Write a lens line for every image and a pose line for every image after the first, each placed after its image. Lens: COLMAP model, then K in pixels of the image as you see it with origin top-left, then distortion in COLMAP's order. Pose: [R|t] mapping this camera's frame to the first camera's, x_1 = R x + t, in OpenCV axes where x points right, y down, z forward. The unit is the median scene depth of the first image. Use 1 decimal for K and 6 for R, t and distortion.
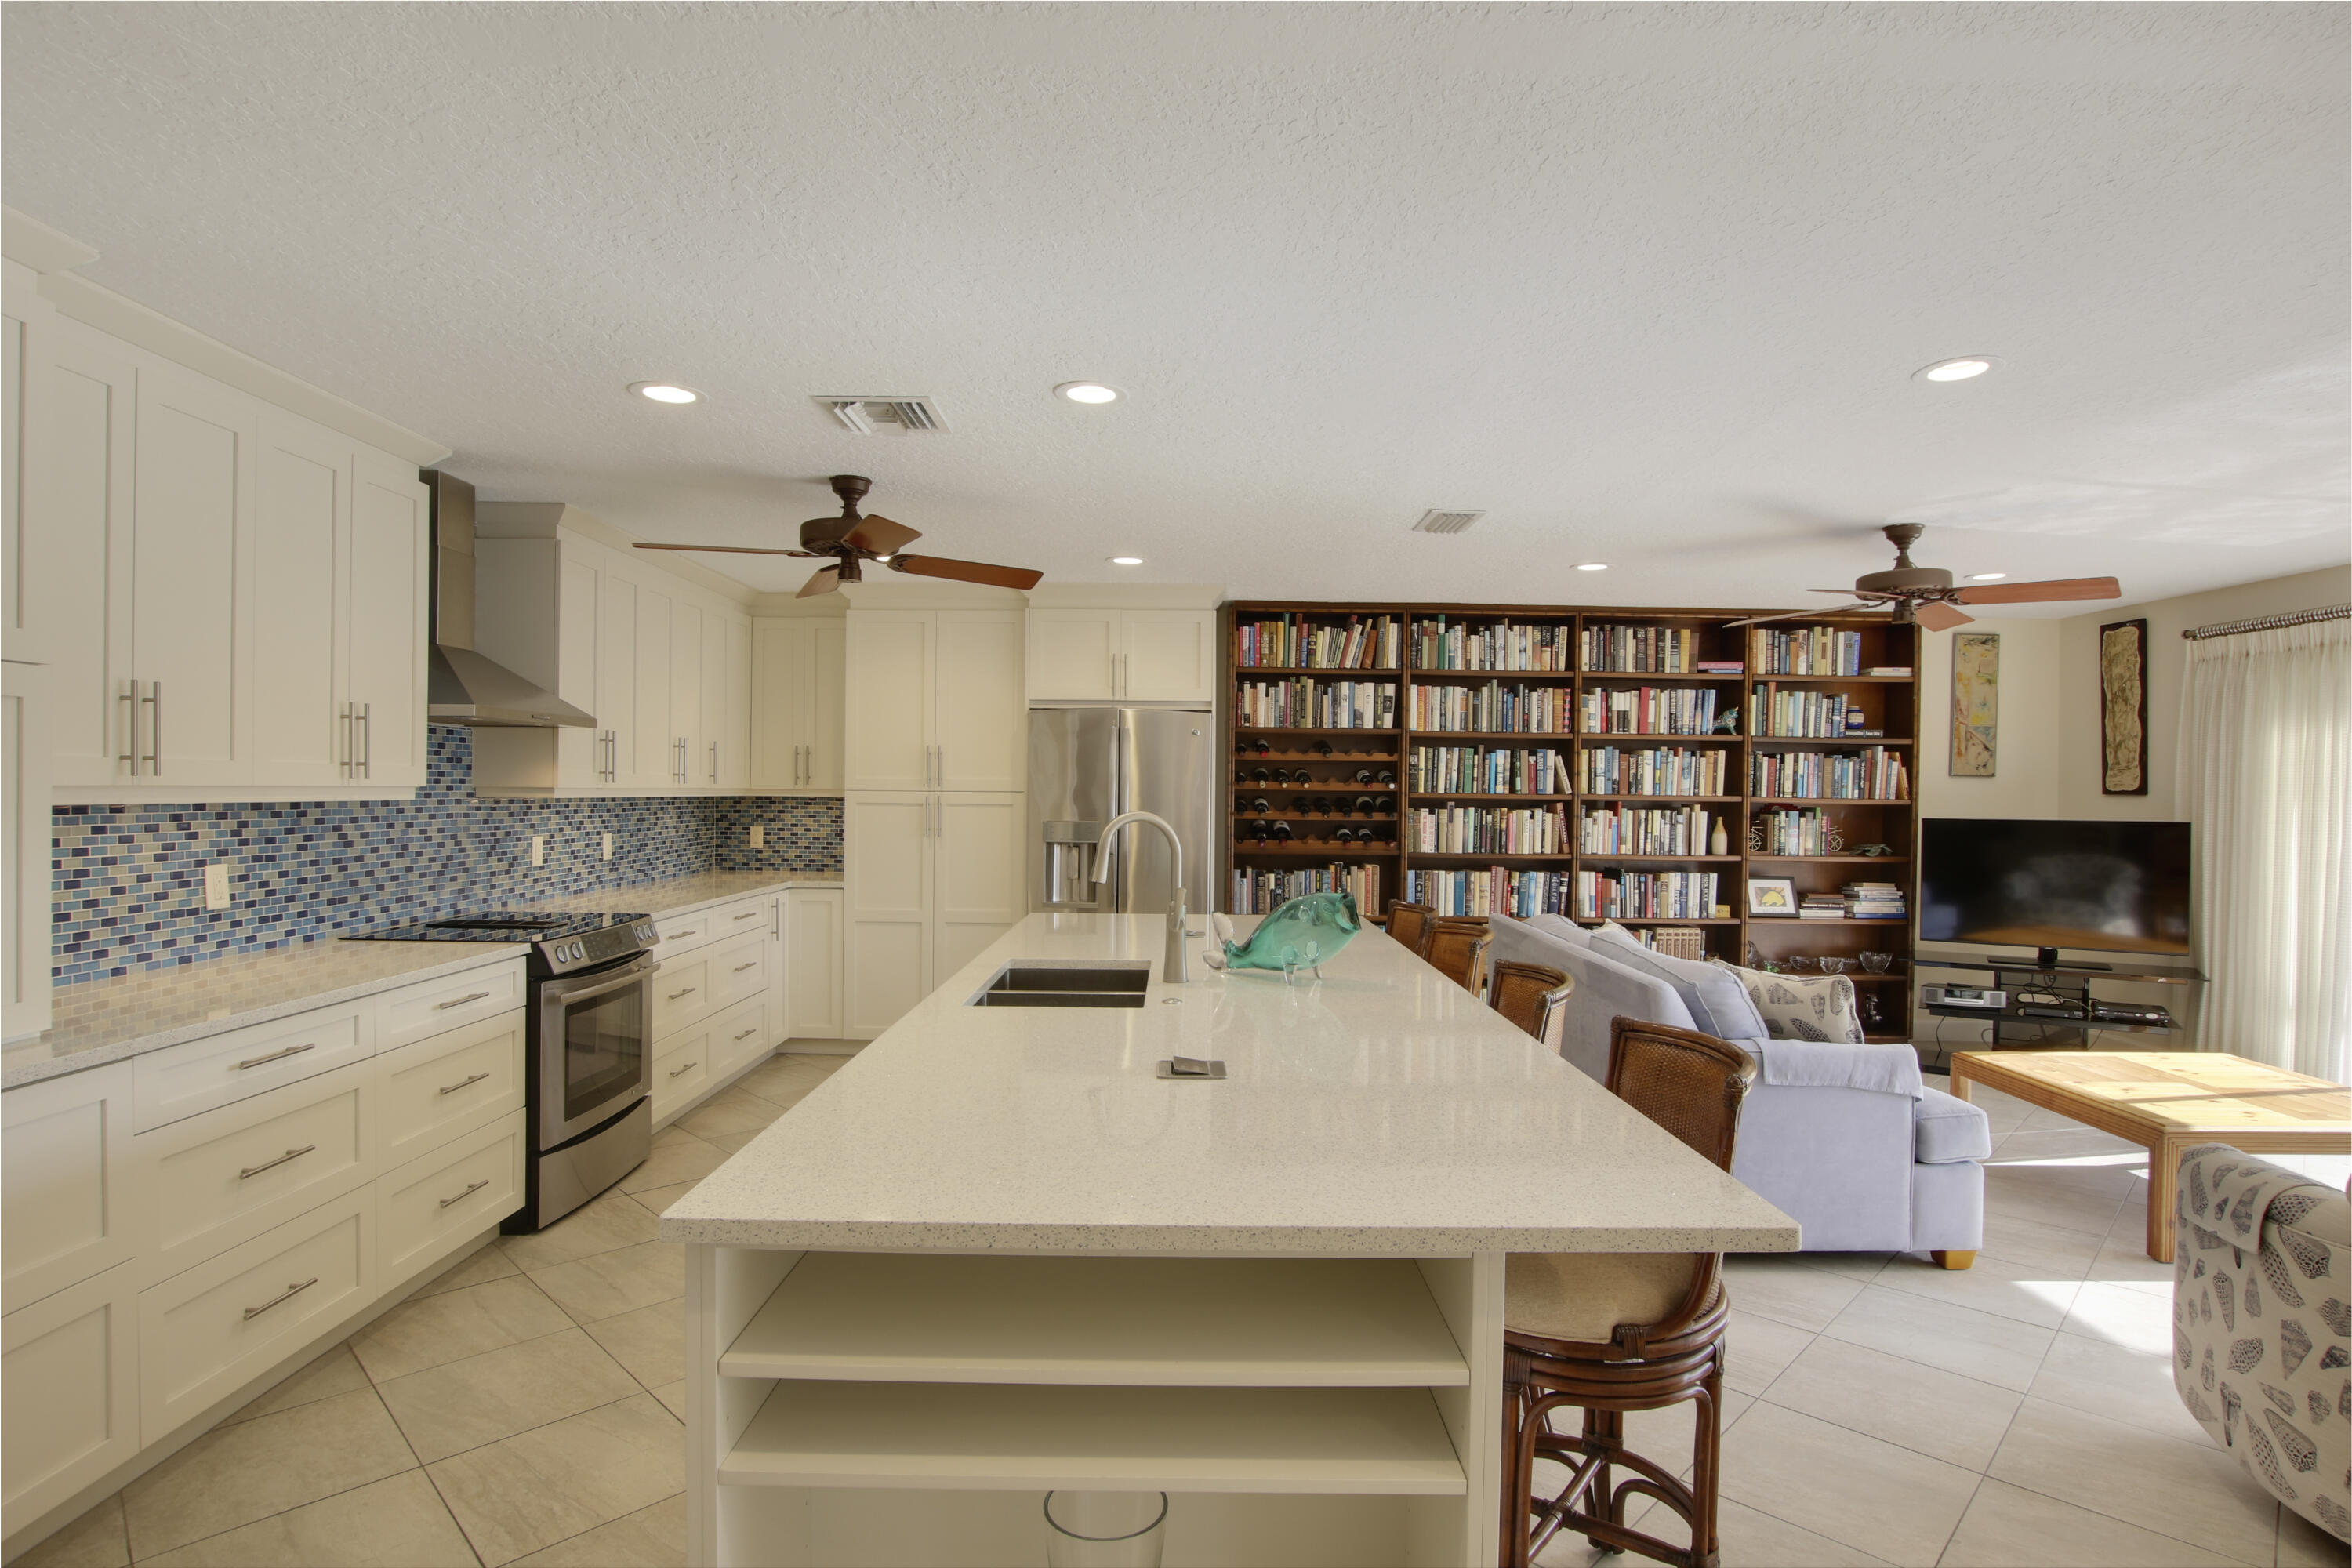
lens RADIAL K [[1186.3, 0, 1189.4], [0, 1186.3, 802.6], [0, 0, 1]] dist [-0.029638, 0.004263]
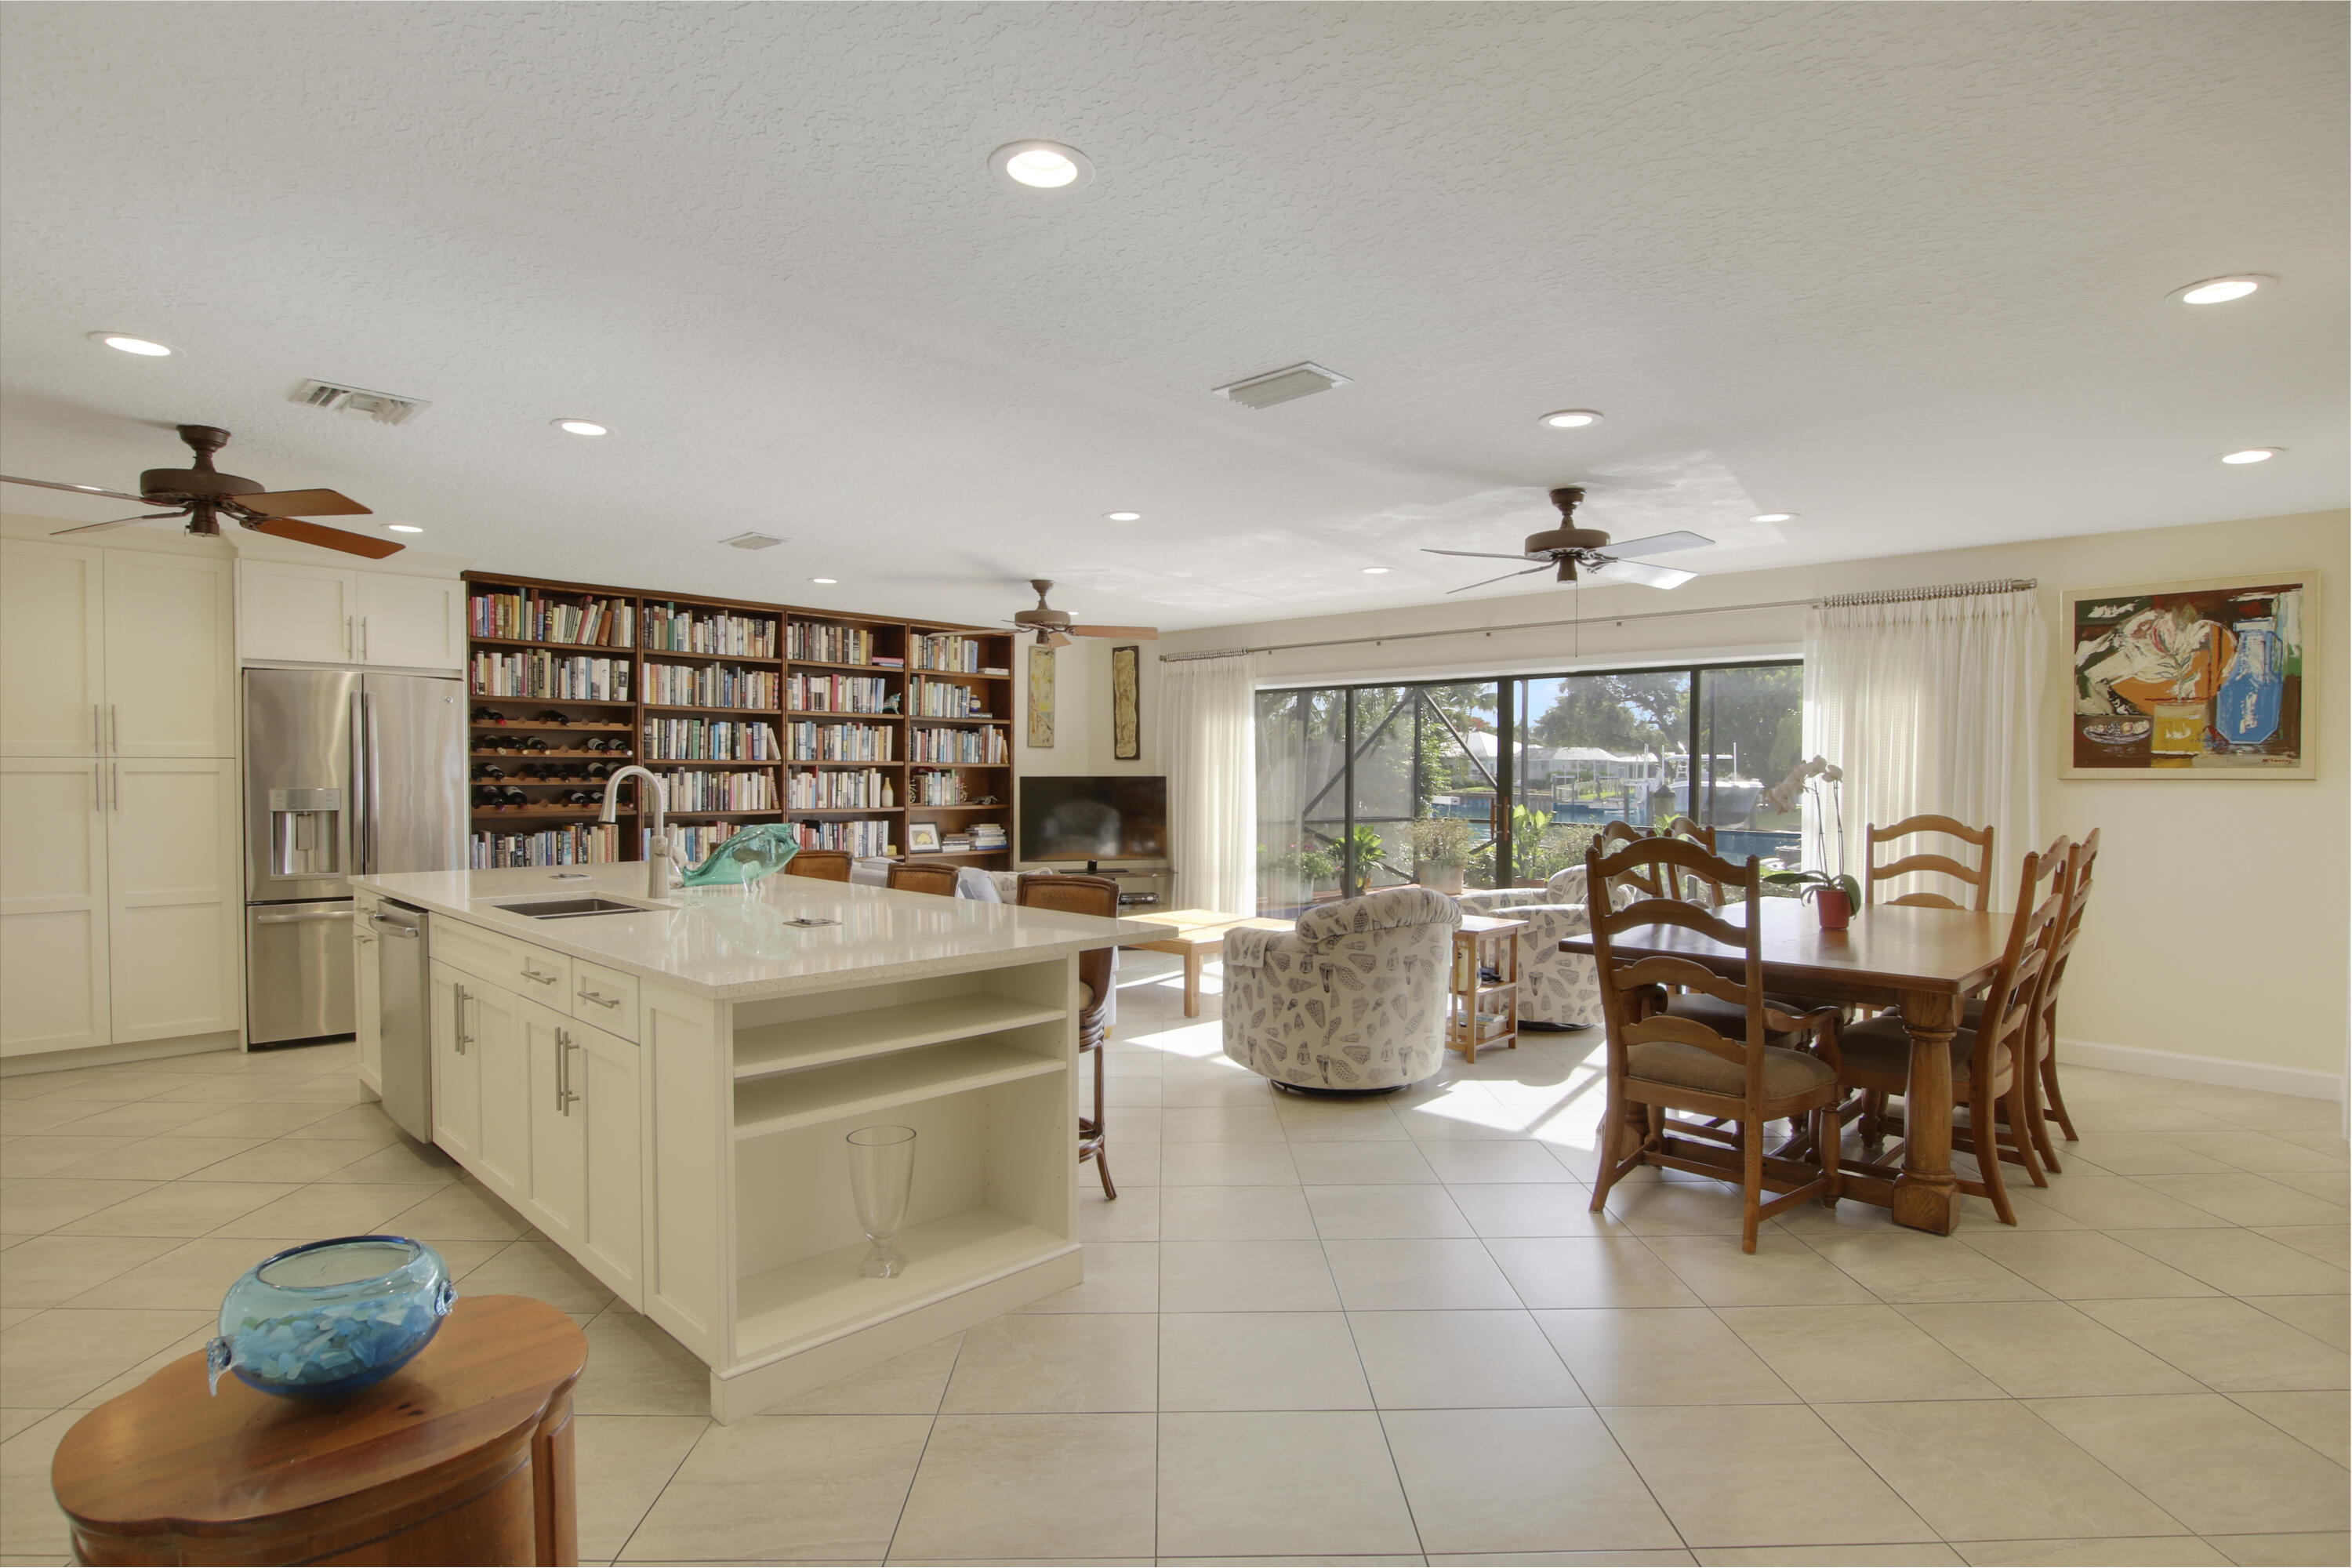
lens RADIAL K [[1186.3, 0, 1190.5], [0, 1186.3, 796.2], [0, 0, 1]] dist [-0.029638, 0.004263]
pose [[0.699733, -0.023130, 0.714030, -0.250169], [0.011826, 0.999714, 0.020796, 0.009674], [-0.714307, -0.006108, 0.699806, -0.149556]]
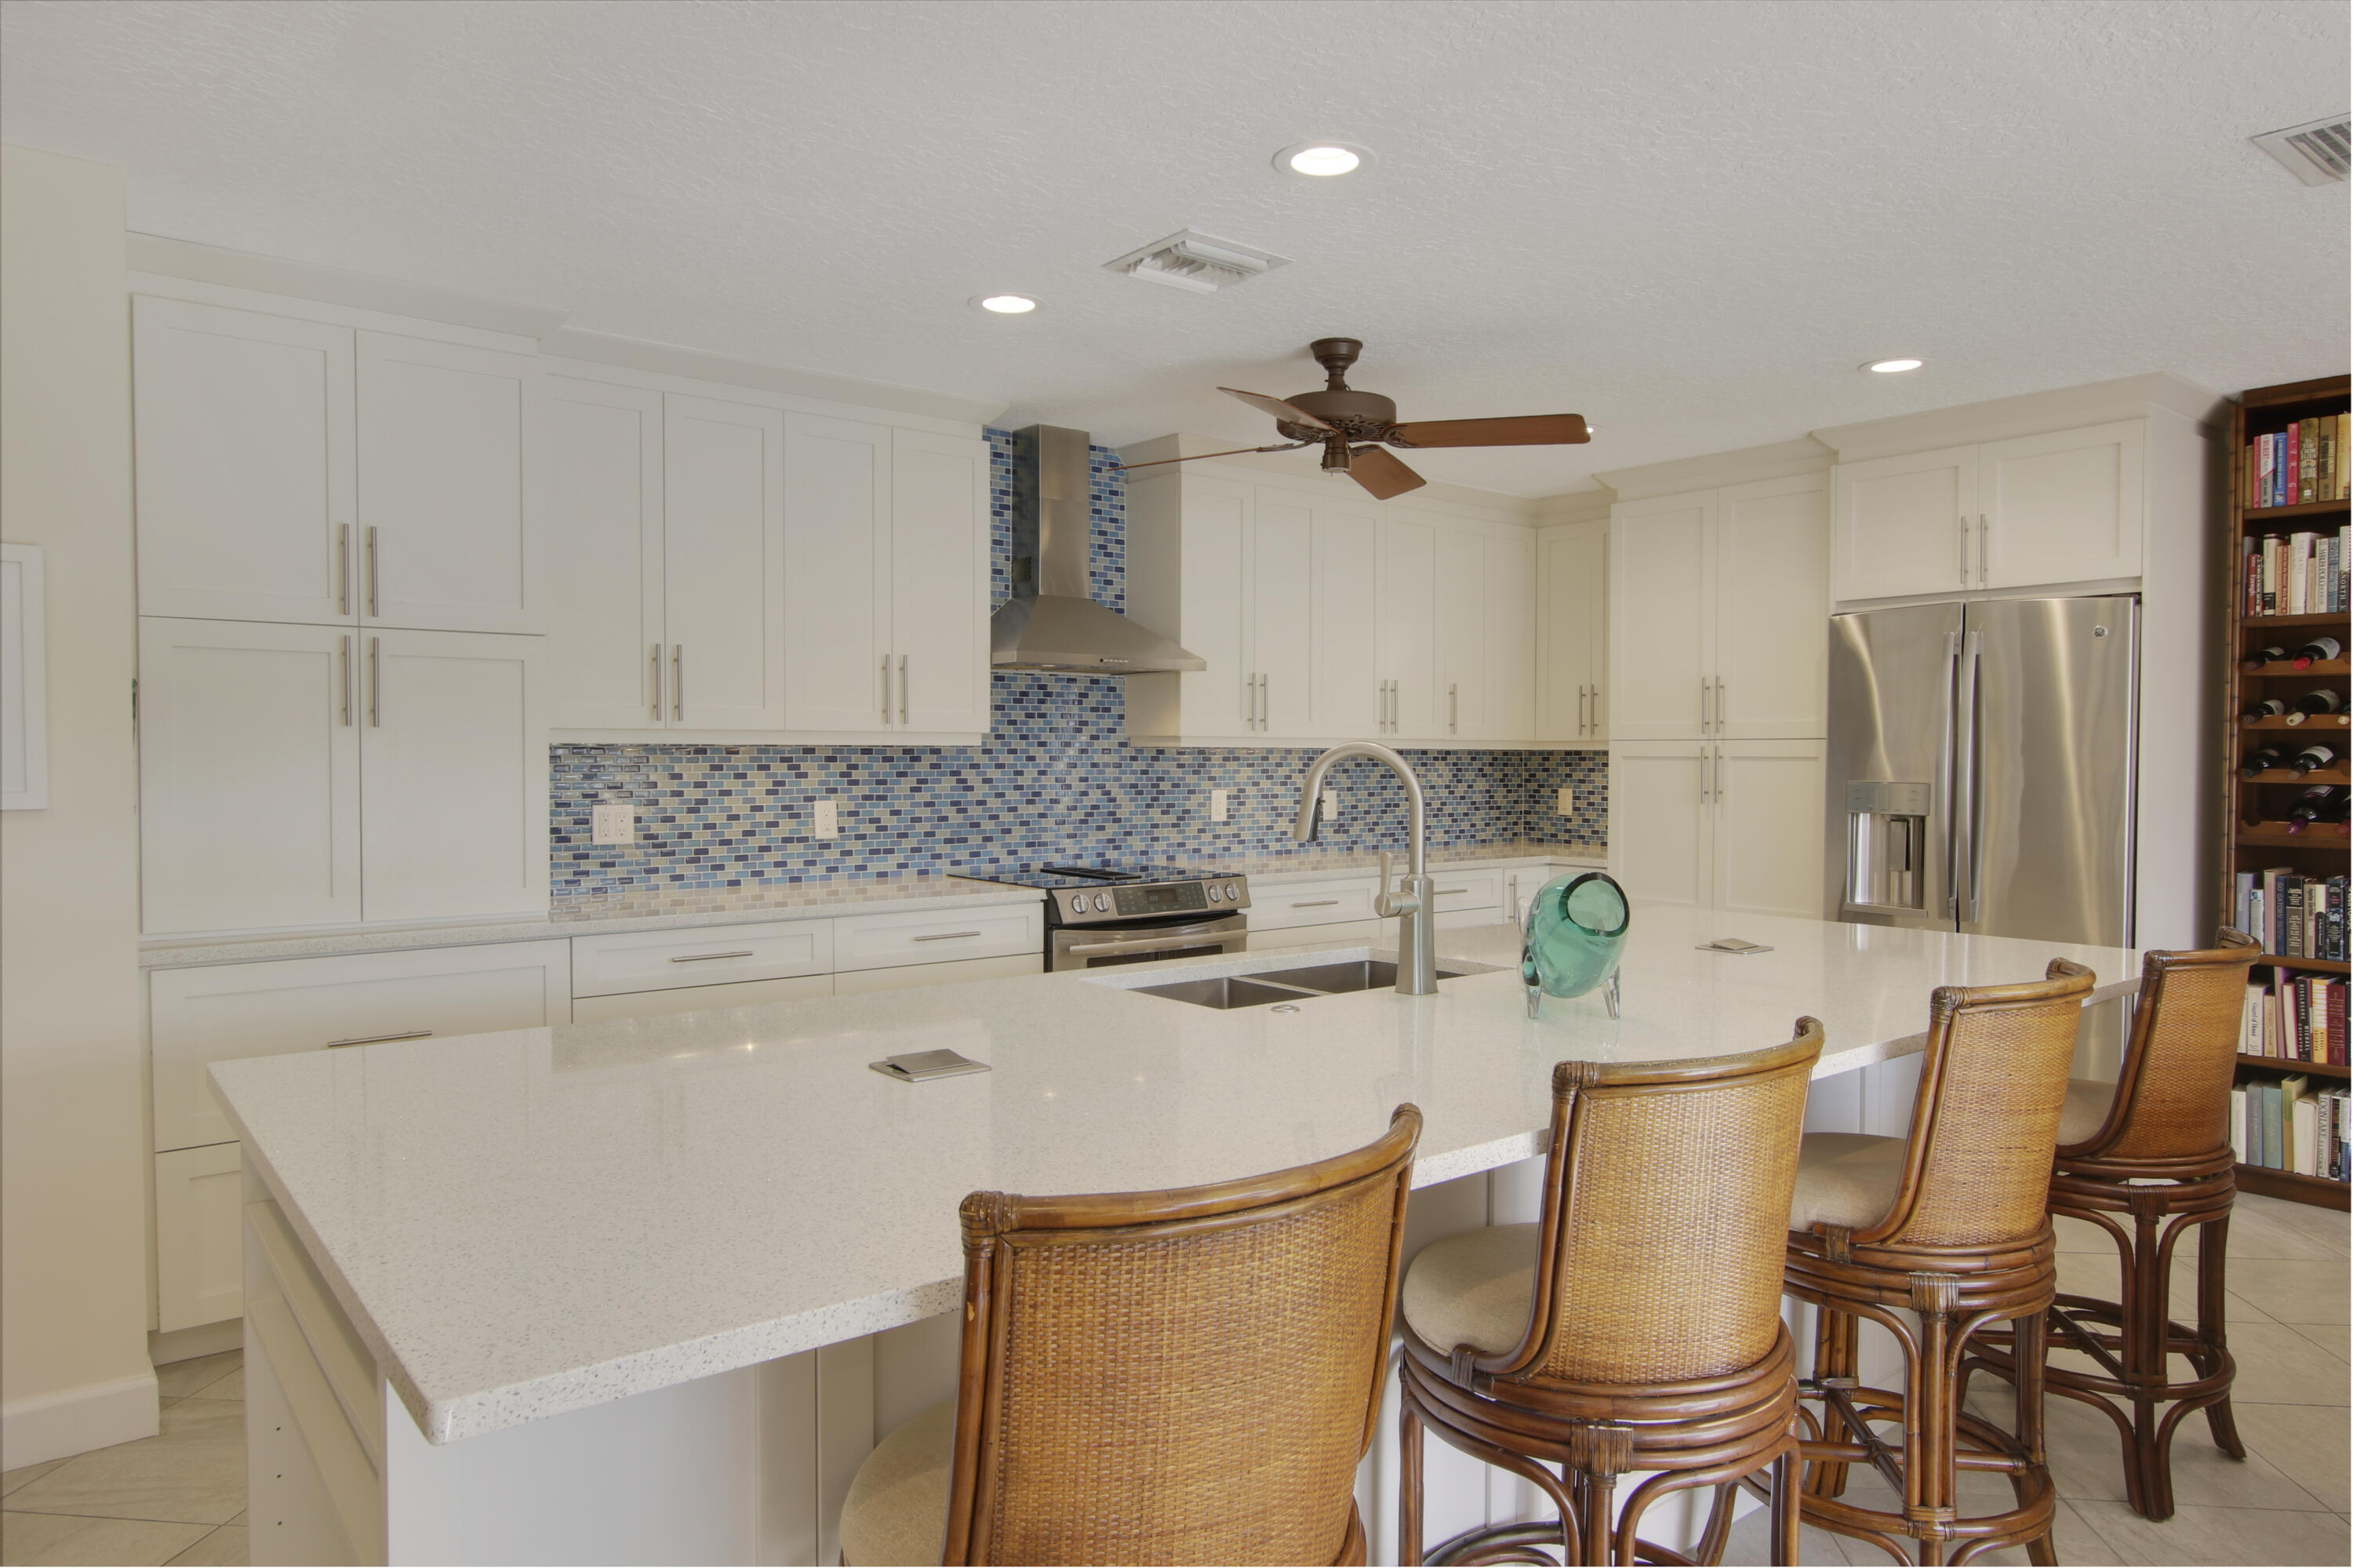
lens RADIAL K [[1464.6, 0, 1184.0], [0, 1464.6, 793.9], [0, 0, 1]] dist [-0.025029, 0.008122]
pose [[0.618870, 0.012455, -0.785395, 0.266958], [-0.004837, 0.999916, 0.012046, 0.013396], [0.785479, -0.003656, 0.618878, 0.185671]]
